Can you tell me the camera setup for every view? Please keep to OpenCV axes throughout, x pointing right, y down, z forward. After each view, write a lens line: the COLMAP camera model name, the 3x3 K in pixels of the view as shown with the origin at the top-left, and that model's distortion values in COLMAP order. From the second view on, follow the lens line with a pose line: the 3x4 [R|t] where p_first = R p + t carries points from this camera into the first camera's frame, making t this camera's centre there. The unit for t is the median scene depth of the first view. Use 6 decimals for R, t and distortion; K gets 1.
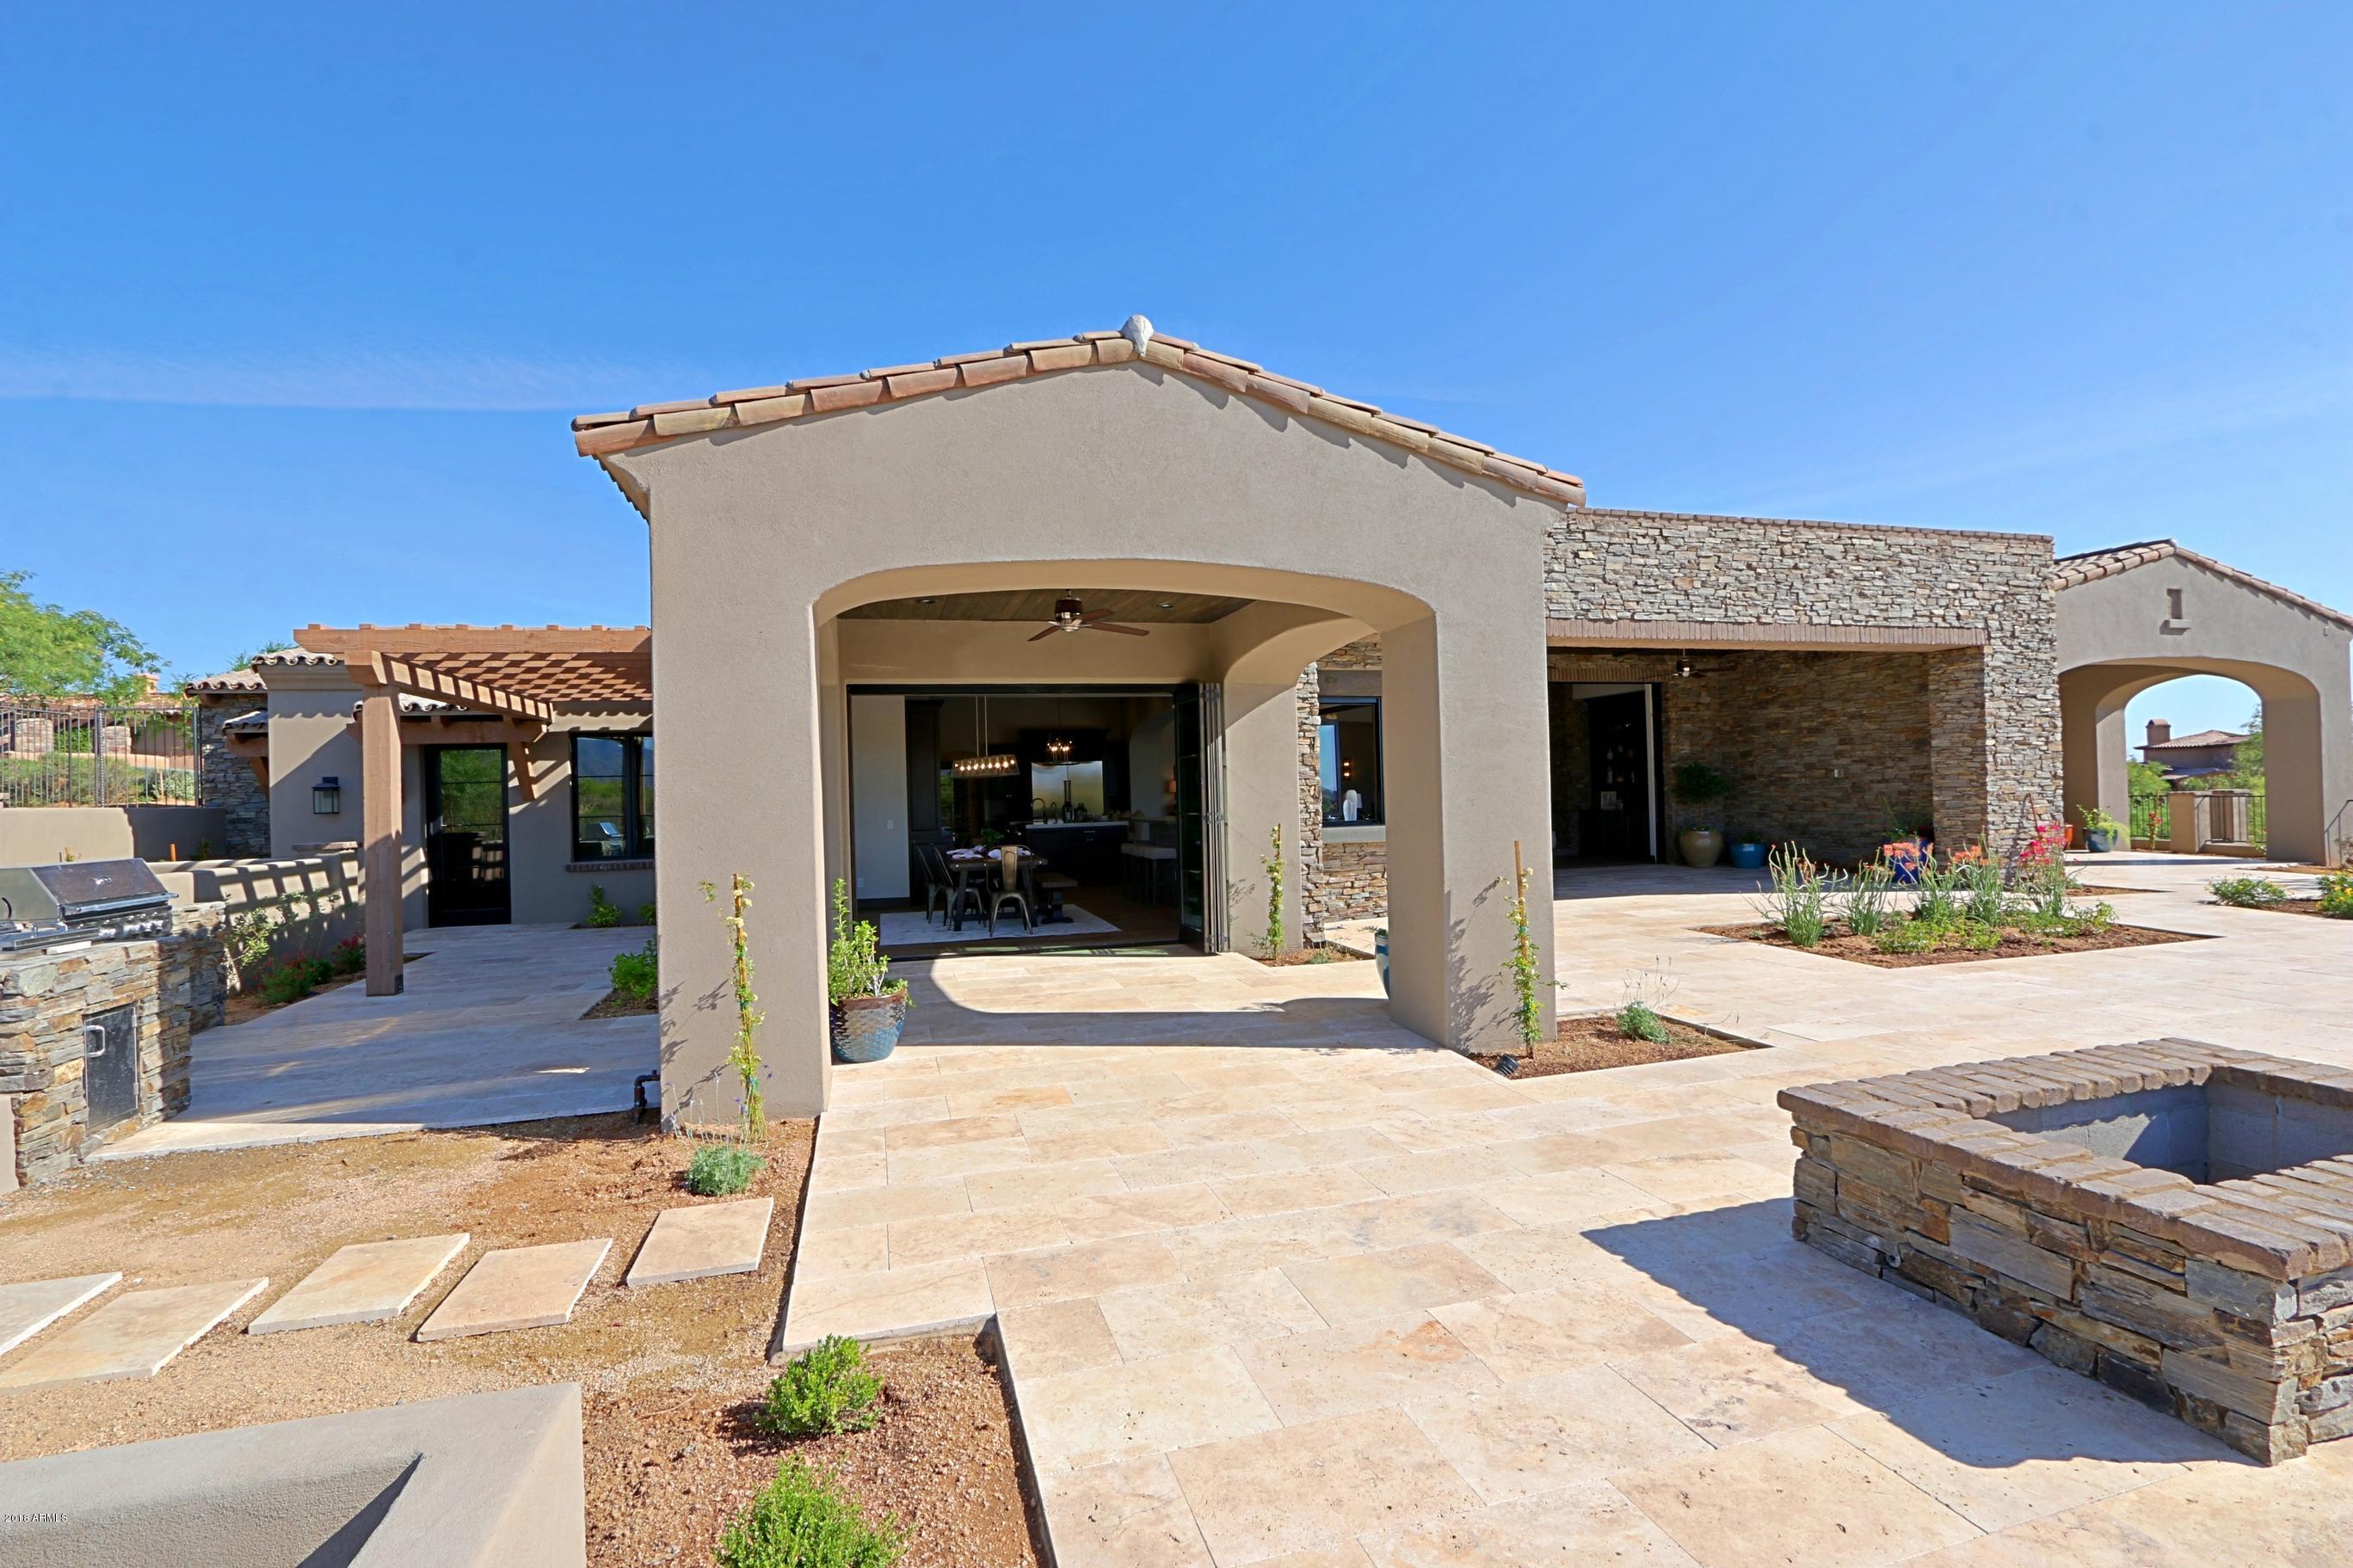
lens RADIAL K [[1063.2, 0, 1176.5], [0, 1063.2, 784.0], [0, 0, 1]] dist [-0.006923, -0.000477]
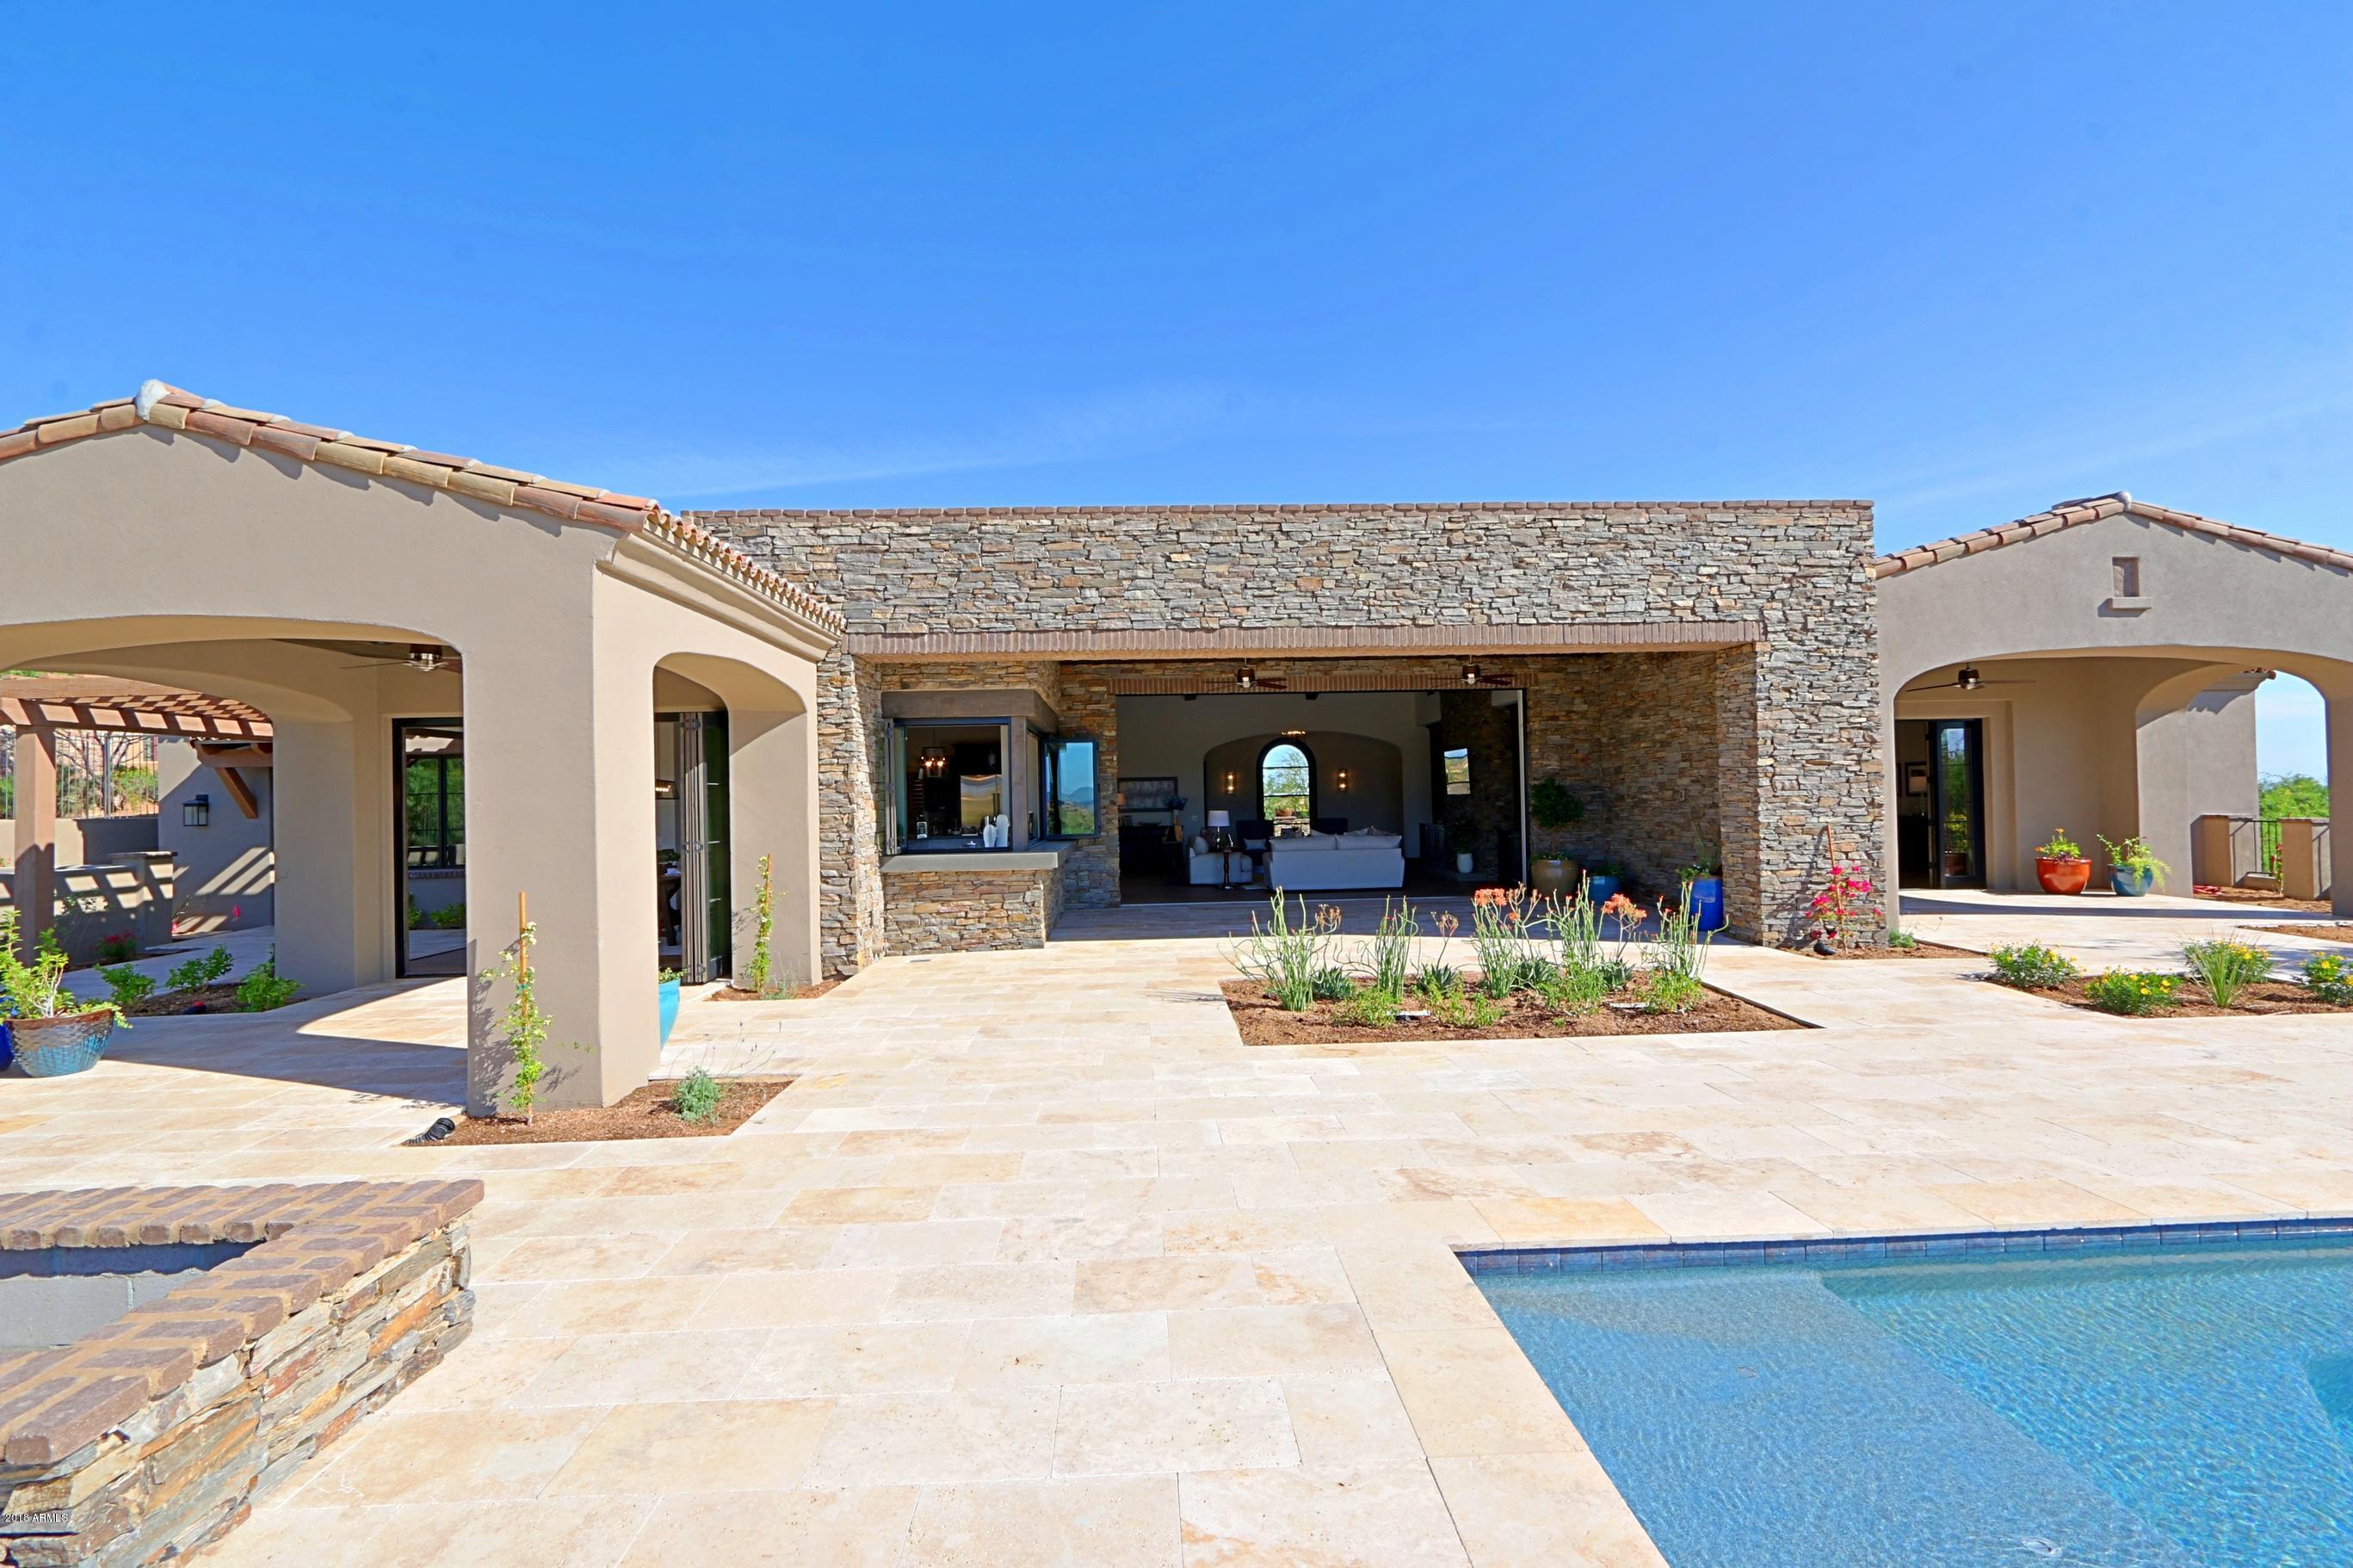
lens RADIAL K [[1072.0, 0, 1167.8], [0, 1072.0, 784.2], [0, 0, 1]] dist [-0.014314, 0.001172]
pose [[0.970318, 0.002788, -0.241815, 0.521710], [-0.003203, 0.999994, -0.001325, -0.019785], [0.241810, 0.002060, 0.970321, 0.101675]]
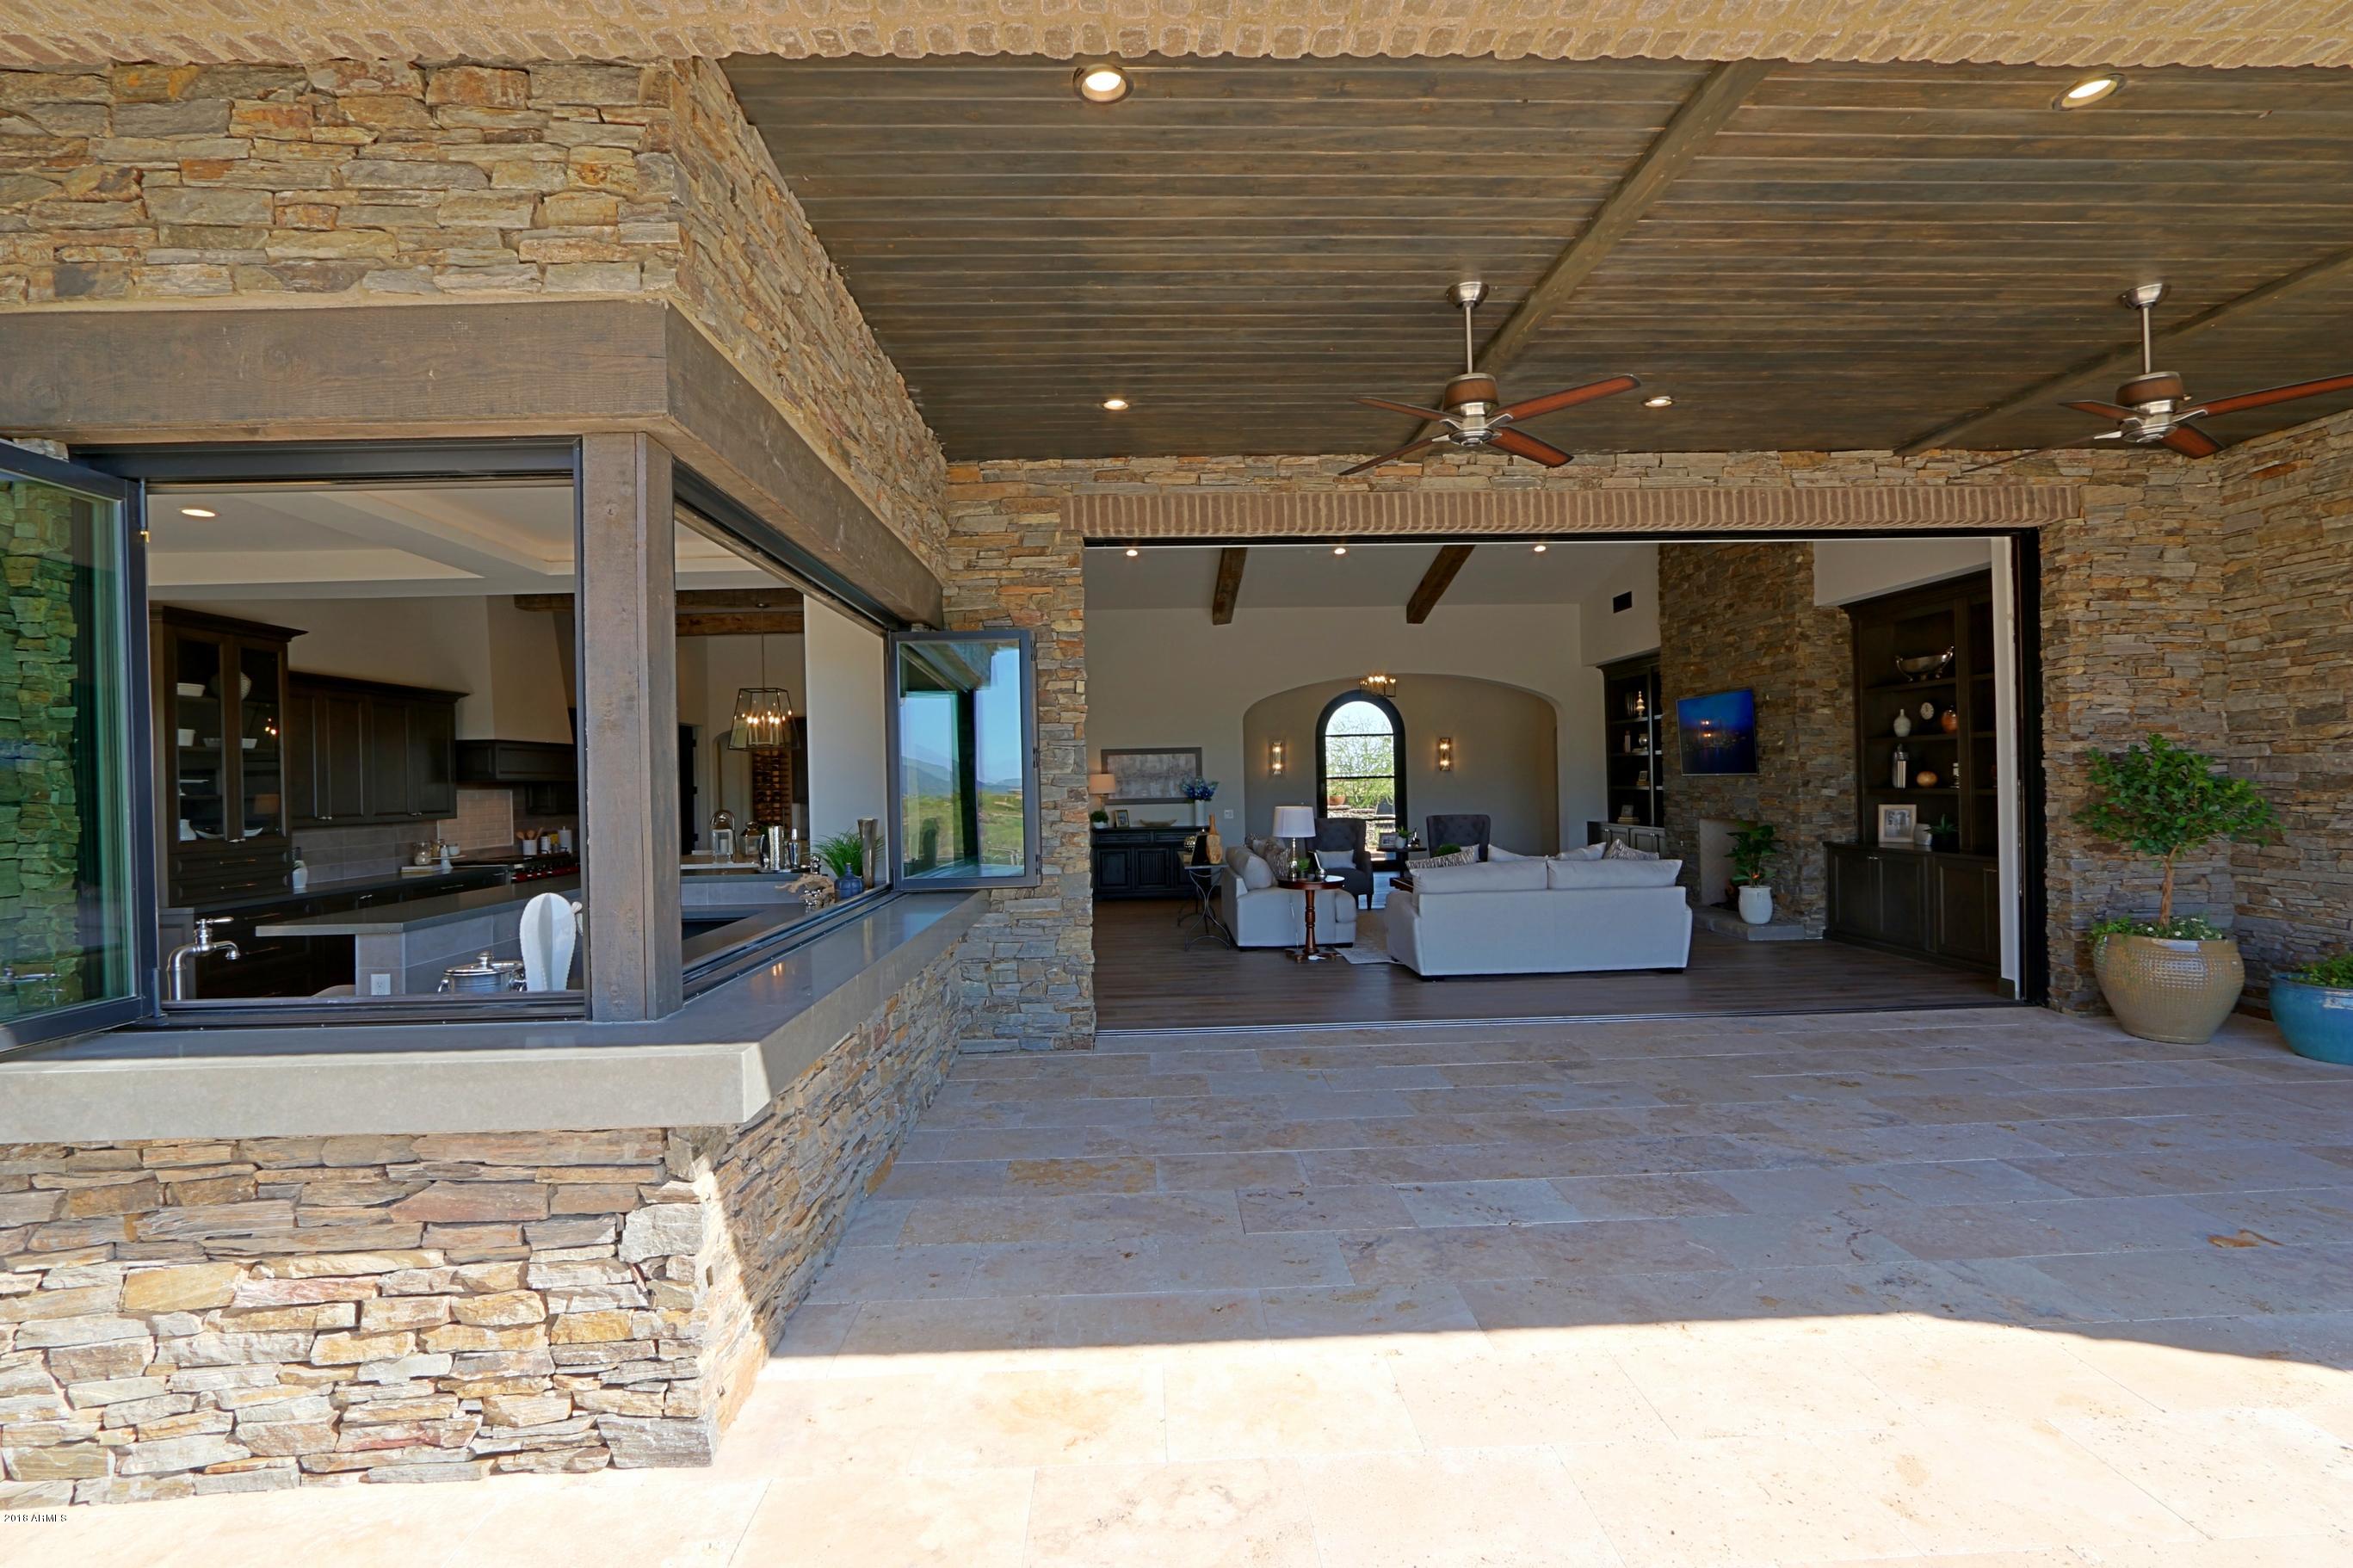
lens RADIAL K [[1072.0, 0, 1167.8], [0, 1072.0, 784.2], [0, 0, 1]] dist [-0.014314, 0.001172]
pose [[0.970145, 0.005705, -0.242457, 0.338651], [-0.001946, 0.999874, 0.015741, -0.013620], [0.242516, -0.014799, 0.970034, 0.761903]]
